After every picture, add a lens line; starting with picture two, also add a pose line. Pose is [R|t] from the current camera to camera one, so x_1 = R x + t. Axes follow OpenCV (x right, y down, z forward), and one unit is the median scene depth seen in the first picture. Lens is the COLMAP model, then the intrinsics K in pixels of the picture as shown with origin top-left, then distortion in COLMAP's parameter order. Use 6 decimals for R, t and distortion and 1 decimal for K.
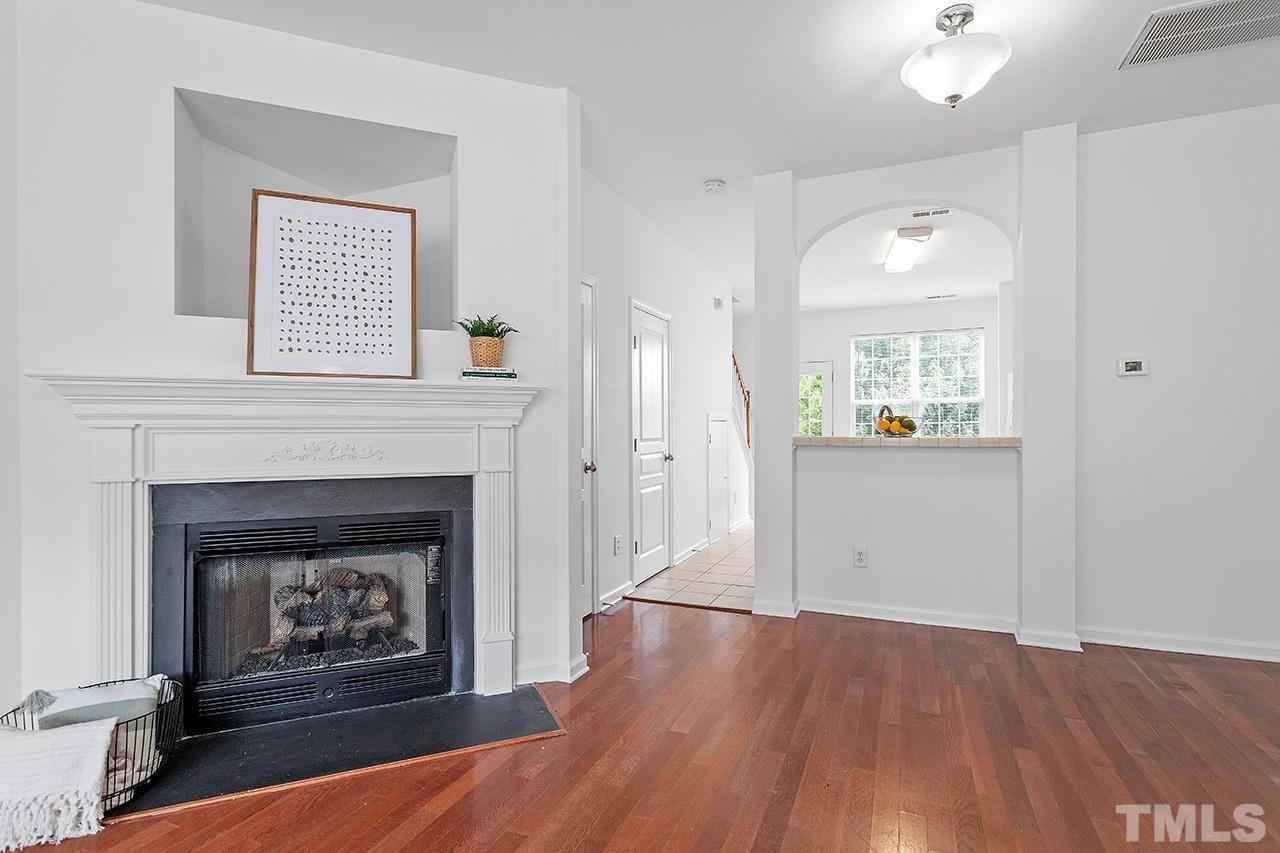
lens RADIAL K [[615.0, 0, 637.1], [0, 615.0, 439.5], [0, 0, 1]] dist [0.000716, 0.000600]
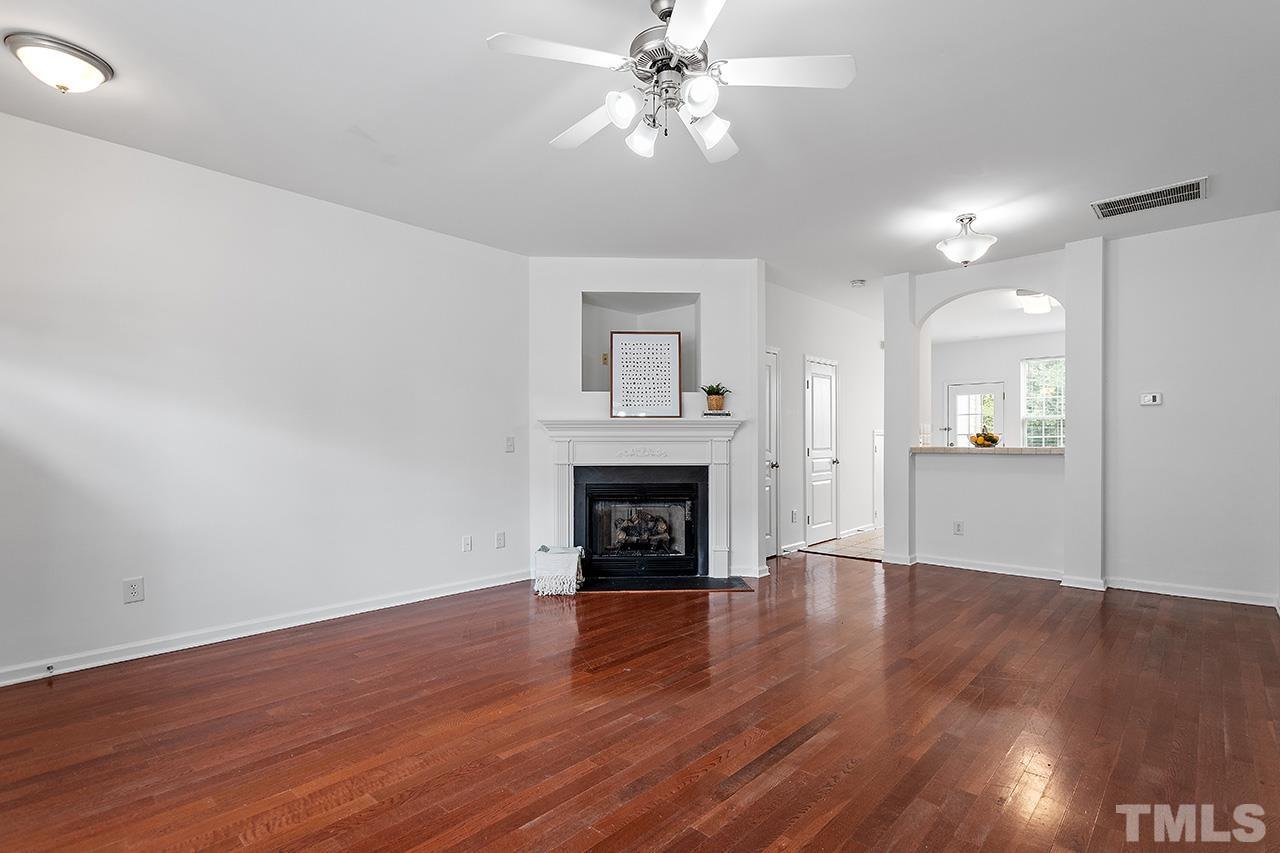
lens RADIAL K [[625.6, 0, 657.9], [0, 625.6, 431.4], [0, 0, 1]] dist [0.000851, 0.000353]
pose [[0.952646, -0.004211, -0.304054, 0.190112], [-0.005215, 0.999531, -0.030180, 0.010575], [0.304038, 0.030336, 0.952177, -0.967427]]
